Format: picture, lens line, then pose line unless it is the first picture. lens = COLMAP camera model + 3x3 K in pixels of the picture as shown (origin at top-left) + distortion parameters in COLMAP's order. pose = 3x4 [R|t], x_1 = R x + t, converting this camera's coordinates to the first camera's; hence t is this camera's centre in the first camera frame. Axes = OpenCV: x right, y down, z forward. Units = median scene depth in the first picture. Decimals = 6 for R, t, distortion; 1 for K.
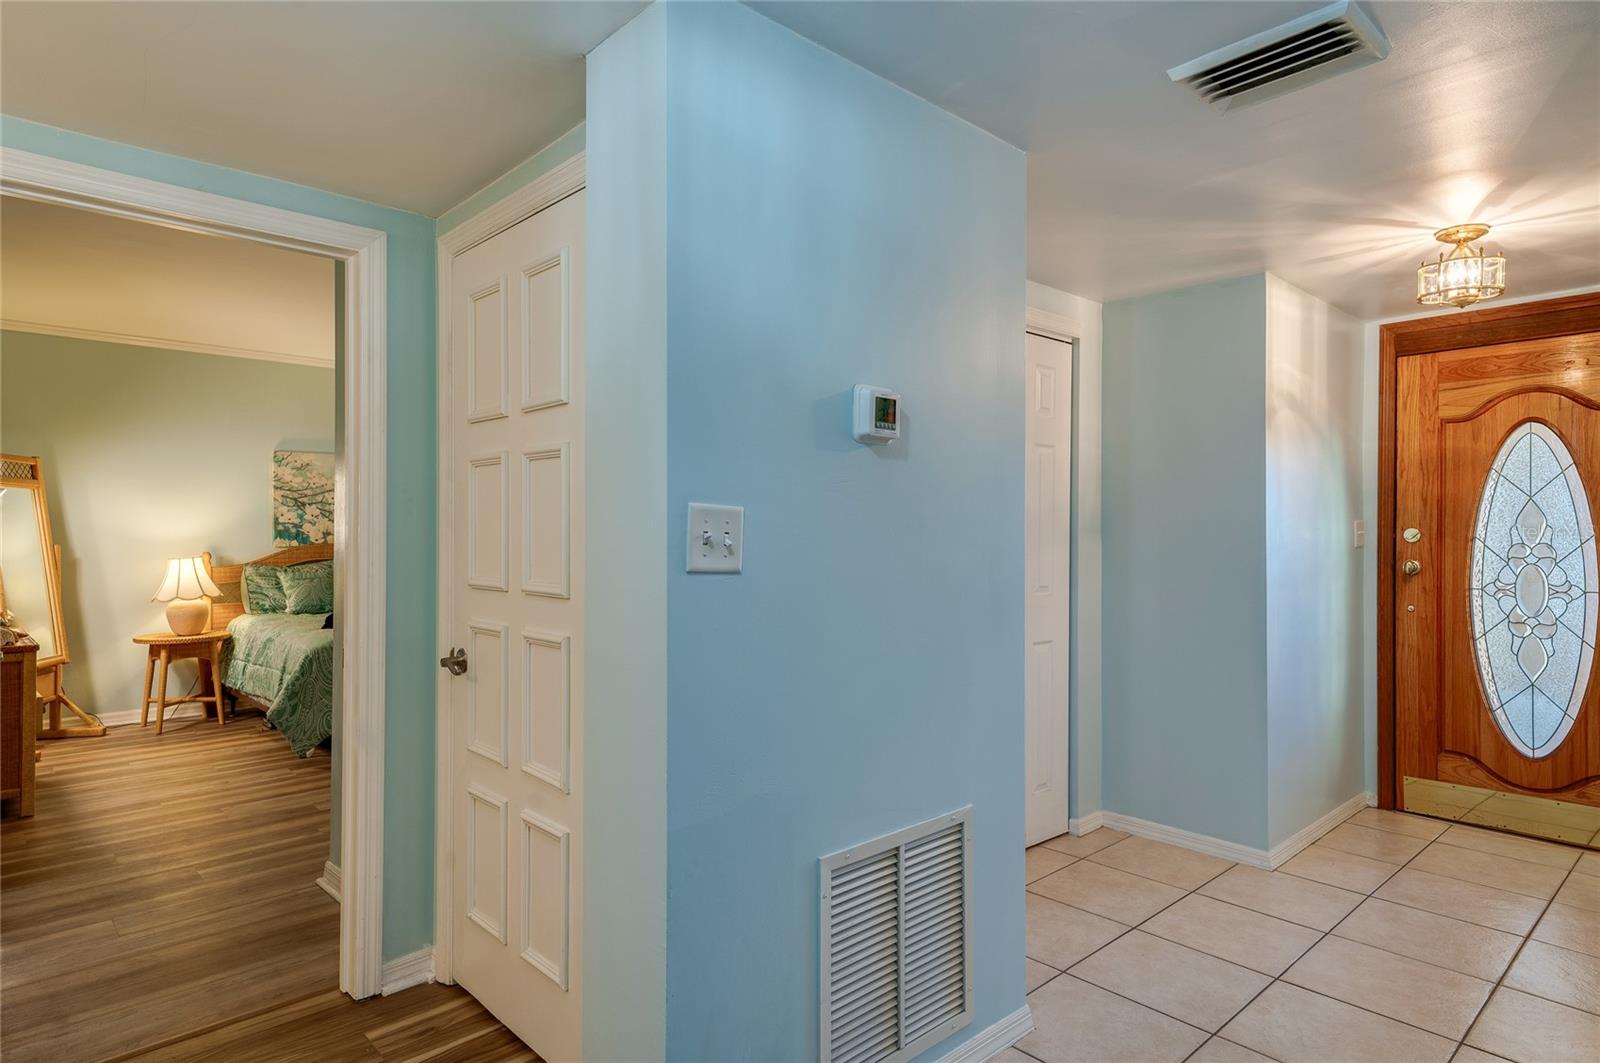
lens RADIAL K [[891.7, 0, 728.8], [0, 891.7, 527.1], [0, 0, 1]] dist [0.031449, 0.000014]
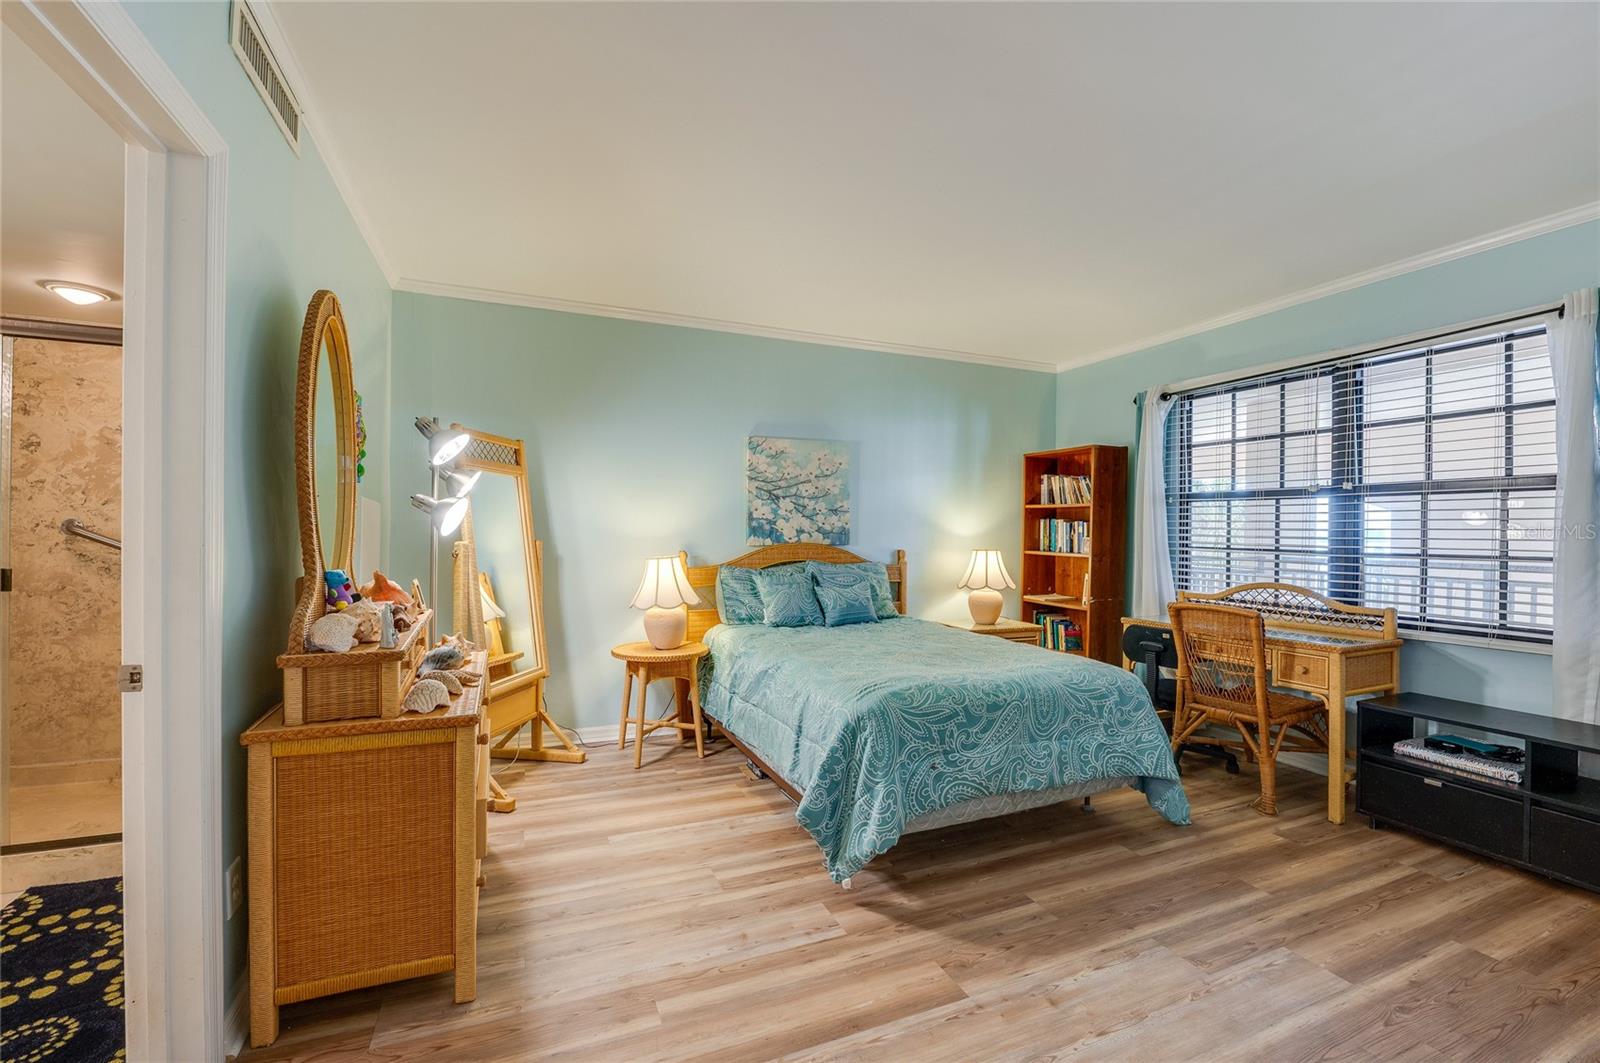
lens RADIAL K [[663.6, 0, 804.6], [0, 663.6, 532.7], [0, 0, 1]] dist [-0.014395, 0.000218]
pose [[0.956103, 0.013275, -0.292730, -0.274449], [-0.011307, 0.999901, 0.008417, 0.003355], [0.292813, -0.004737, 0.956158, 0.413604]]
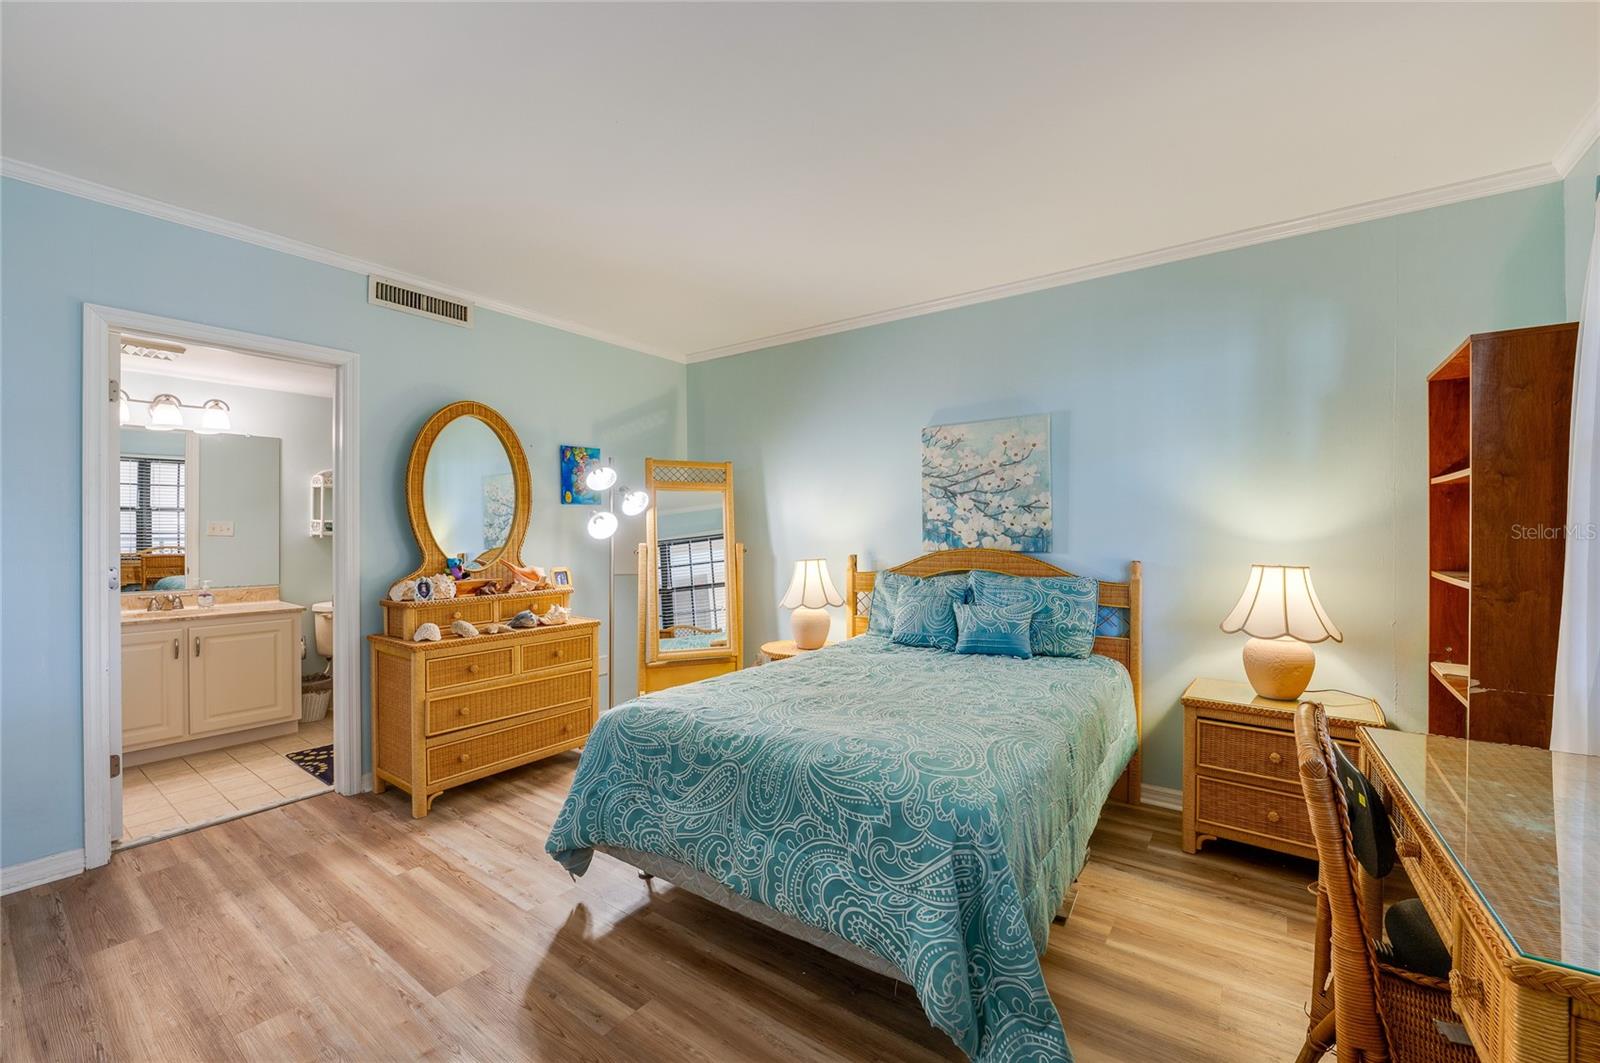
lens RADIAL K [[663.6, 0, 803.2], [0, 663.6, 526.0], [0, 0, 1]] dist [-0.014395, 0.000218]
pose [[0.239798, -0.002624, -0.970819, 0.029240], [0.004176, 0.999990, -0.001672, 0.001110], [0.970814, -0.003653, 0.239807, 0.792522]]
